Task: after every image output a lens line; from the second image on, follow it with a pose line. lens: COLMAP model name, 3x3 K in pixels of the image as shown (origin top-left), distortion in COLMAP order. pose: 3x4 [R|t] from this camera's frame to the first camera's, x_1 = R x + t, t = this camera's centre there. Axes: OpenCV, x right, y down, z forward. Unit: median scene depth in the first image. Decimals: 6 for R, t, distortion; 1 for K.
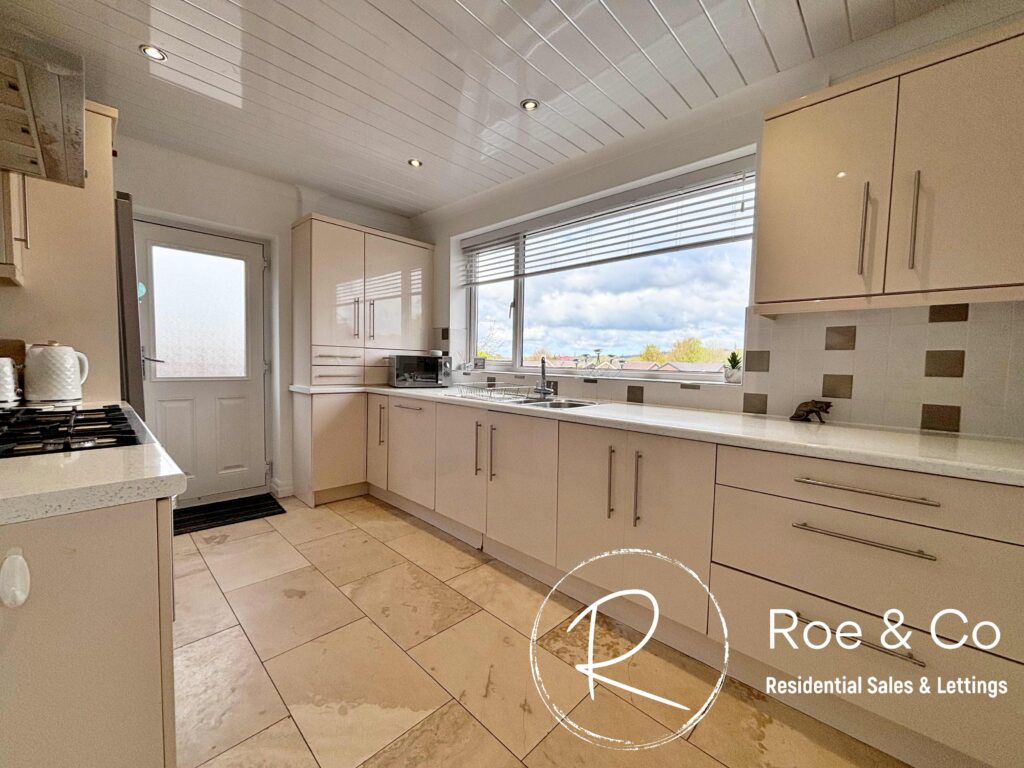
lens RADIAL K [[410.1, 0, 541.0], [0, 410.1, 384.6], [0, 0, 1]] dist [-0.015717, 0.002914]
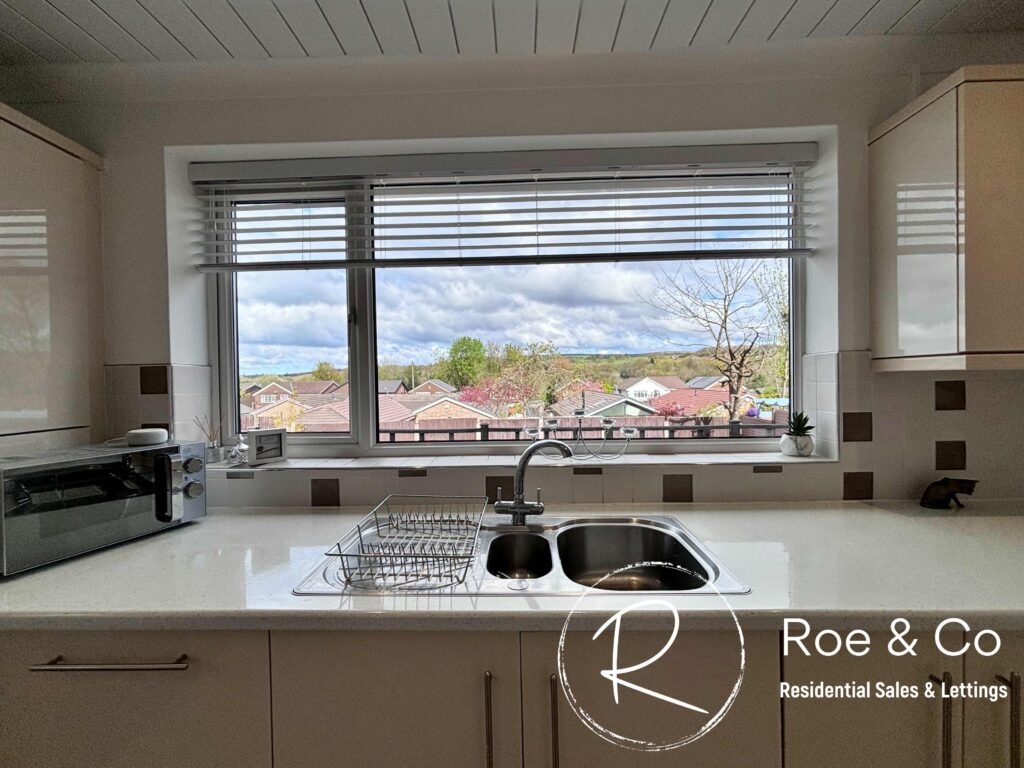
lens RADIAL K [[410.1, 0, 509.6], [0, 410.1, 384.5], [0, 0, 1]] dist [-0.015717, 0.002914]
pose [[0.769446, -0.038826, 0.637531, -0.233384], [0.064806, 0.997745, -0.017452, -0.095237], [-0.635416, 0.054744, 0.770227, 0.501697]]
